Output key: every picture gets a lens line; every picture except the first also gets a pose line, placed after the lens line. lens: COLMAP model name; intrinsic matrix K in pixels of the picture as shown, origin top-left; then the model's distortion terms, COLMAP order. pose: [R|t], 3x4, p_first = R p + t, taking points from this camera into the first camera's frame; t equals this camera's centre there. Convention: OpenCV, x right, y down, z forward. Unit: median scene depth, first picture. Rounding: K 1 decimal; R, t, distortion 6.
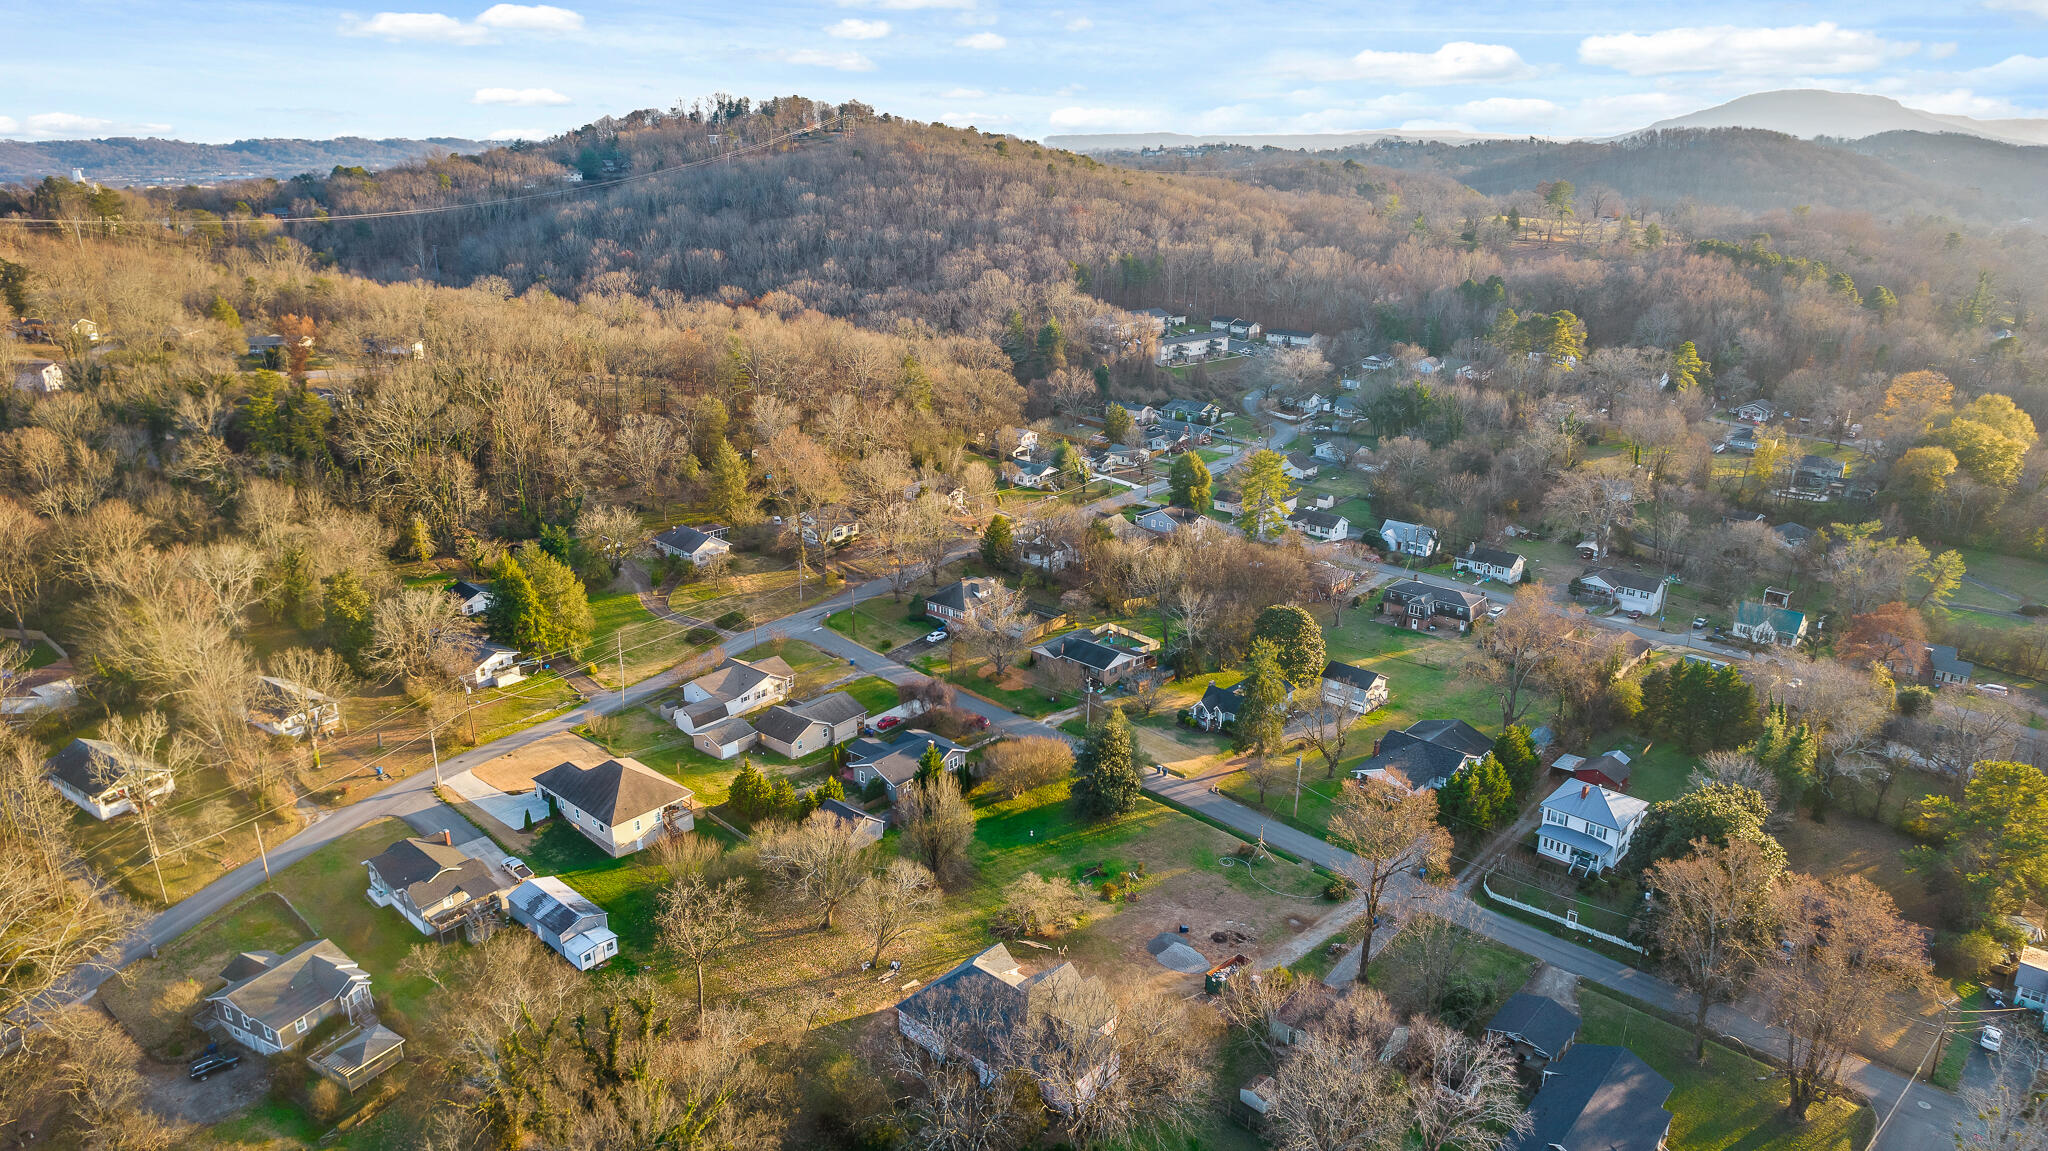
lens RADIAL K [[1343.9, 0, 1024.0], [0, 1343.9, 575.5], [0, 0, 1]] dist [-0.082015, 0.075597]
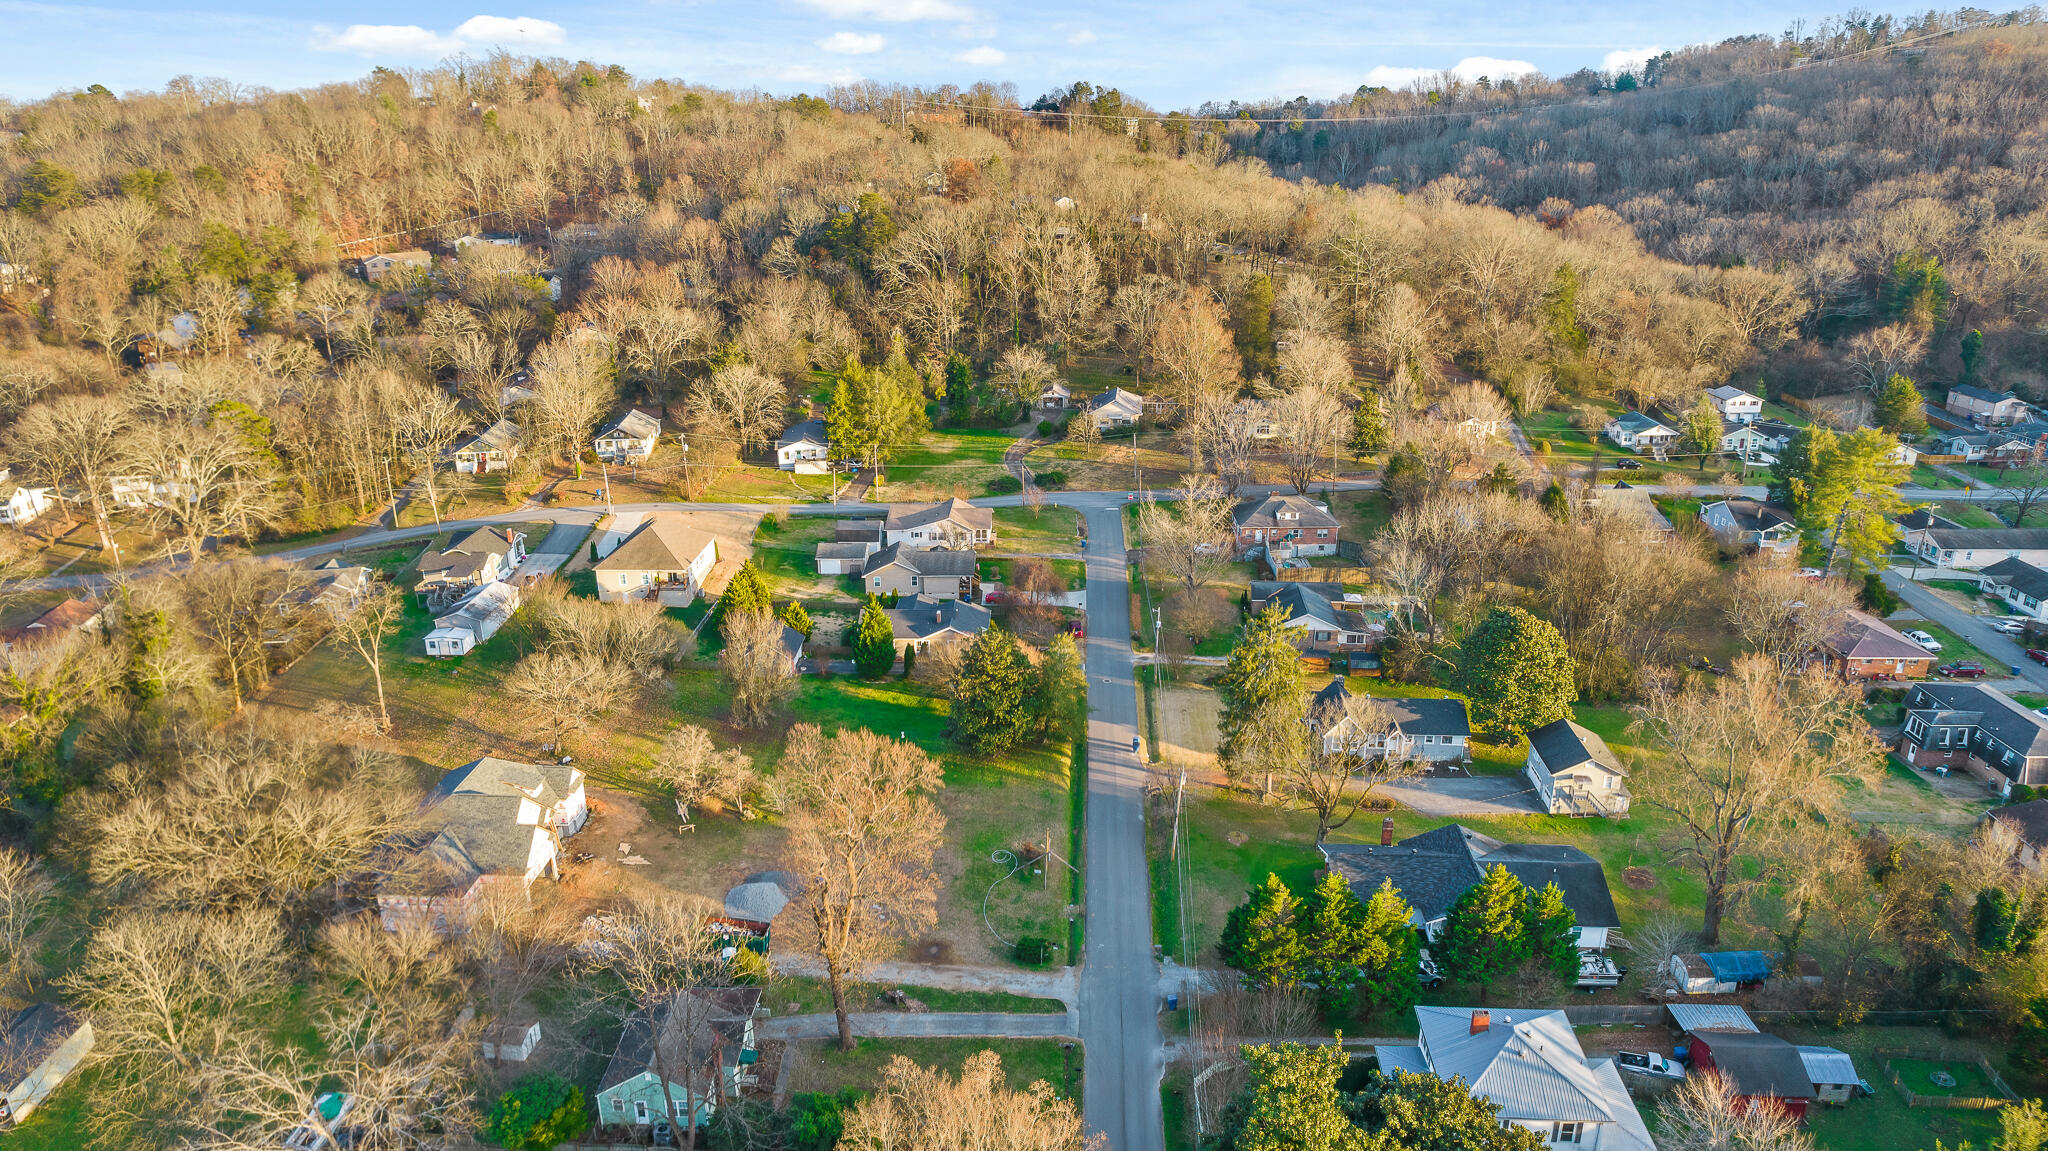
lens RADIAL K [[1343.9, 0, 1024.0], [0, 1343.9, 575.5], [0, 0, 1]] dist [-0.082015, 0.075597]
pose [[0.618374, 0.250984, -0.744728, 0.556560], [-0.242164, 0.962374, 0.123256, -0.014409], [0.747643, 0.104128, 0.655887, 0.456594]]
